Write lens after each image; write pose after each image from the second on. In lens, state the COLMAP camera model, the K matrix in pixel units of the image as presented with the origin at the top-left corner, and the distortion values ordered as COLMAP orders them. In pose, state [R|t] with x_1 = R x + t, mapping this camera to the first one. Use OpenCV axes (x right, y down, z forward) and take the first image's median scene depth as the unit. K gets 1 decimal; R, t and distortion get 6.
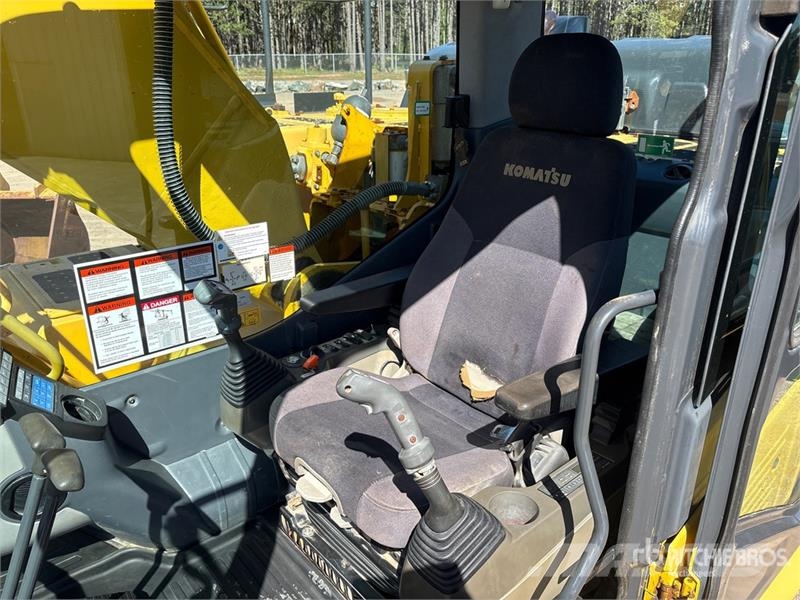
lens RADIAL K [[624.8, 0, 400.0], [0, 624.8, 300.0], [0, 0, 1]] dist [0.019745, -0.002421]
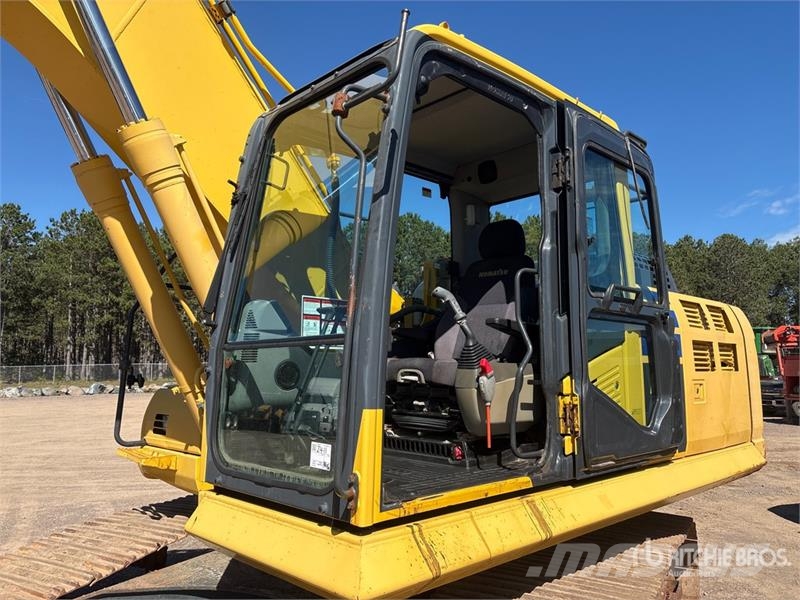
lens RADIAL K [[624.8, 0, 400.0], [0, 624.8, 300.0], [0, 0, 1]] dist [0.019745, -0.002421]
pose [[0.997915, -0.000433, 0.064548, -0.275330], [0.031915, 0.872512, -0.487550, 1.005082], [-0.056108, 0.488593, 0.870706, -0.946070]]
